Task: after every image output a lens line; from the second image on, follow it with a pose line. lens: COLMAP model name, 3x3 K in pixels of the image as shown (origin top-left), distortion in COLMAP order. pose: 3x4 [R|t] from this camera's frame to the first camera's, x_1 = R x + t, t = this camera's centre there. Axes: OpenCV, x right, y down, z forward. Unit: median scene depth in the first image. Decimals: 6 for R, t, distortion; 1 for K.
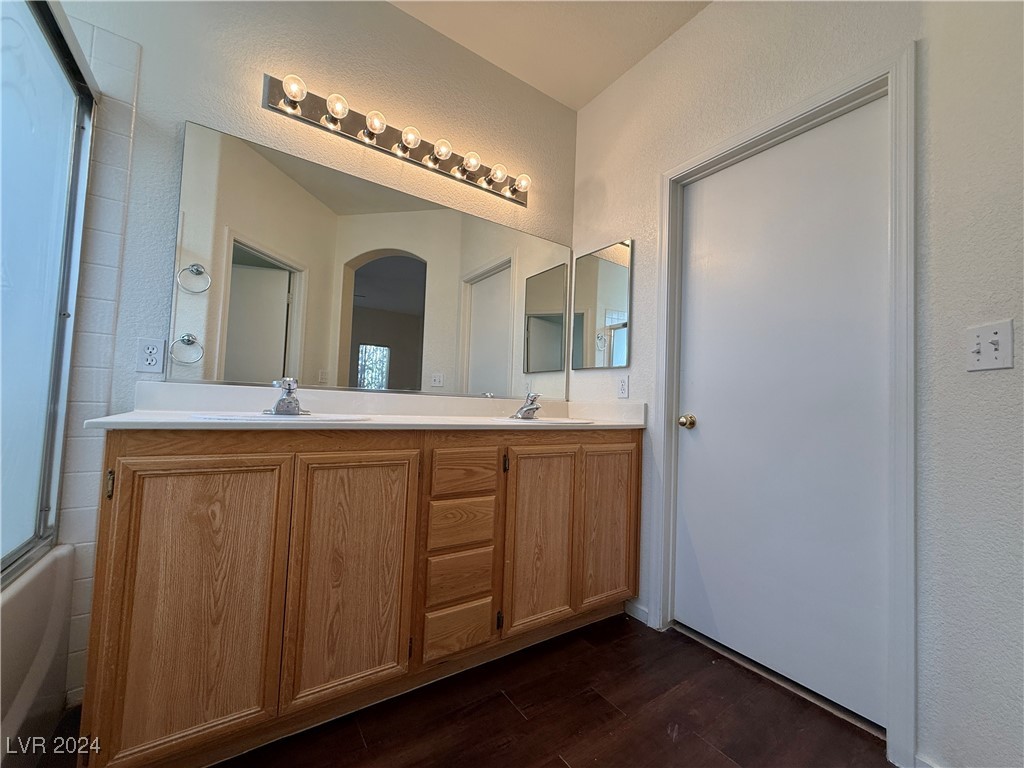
lens RADIAL K [[408.3, 0, 508.3], [0, 408.3, 386.6], [0, 0, 1]] dist [-0.000424, 0.000549]
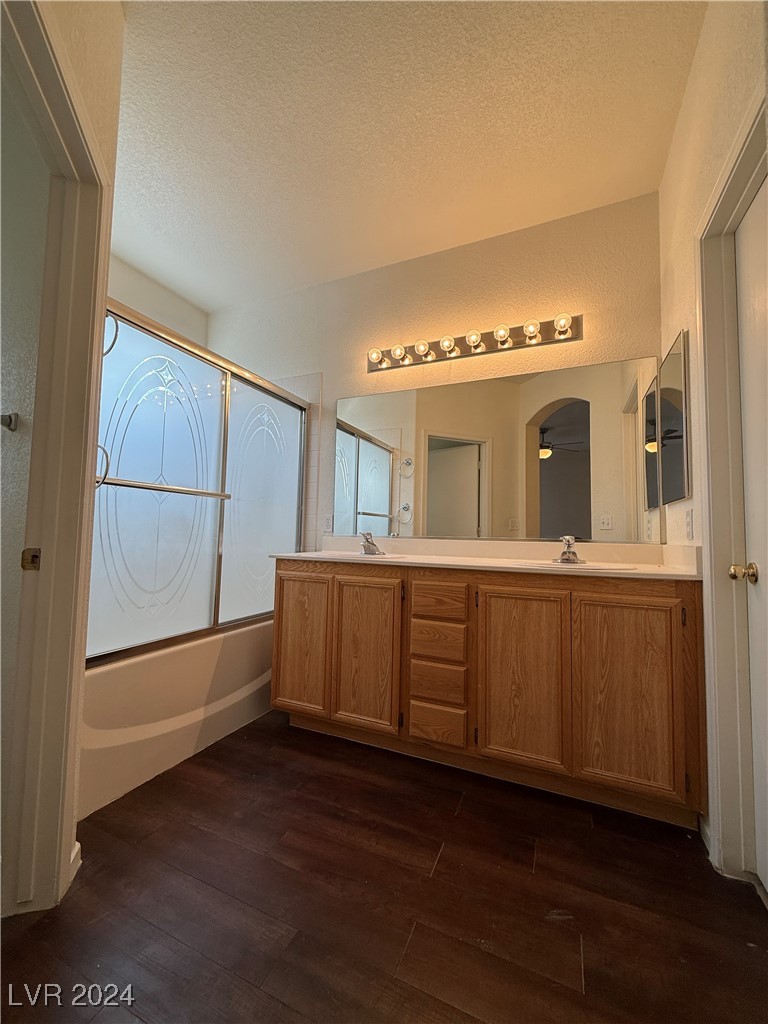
lens RADIAL K [[408.3, 0, 381.3], [0, 408.3, 513.4], [0, 0, 1]] dist [-0.000424, 0.000549]
pose [[0.525409, -0.074565, -0.847576, 0.874661], [0.035494, 0.997206, -0.065725, 0.013763], [0.850109, 0.004449, 0.526588, 0.168771]]
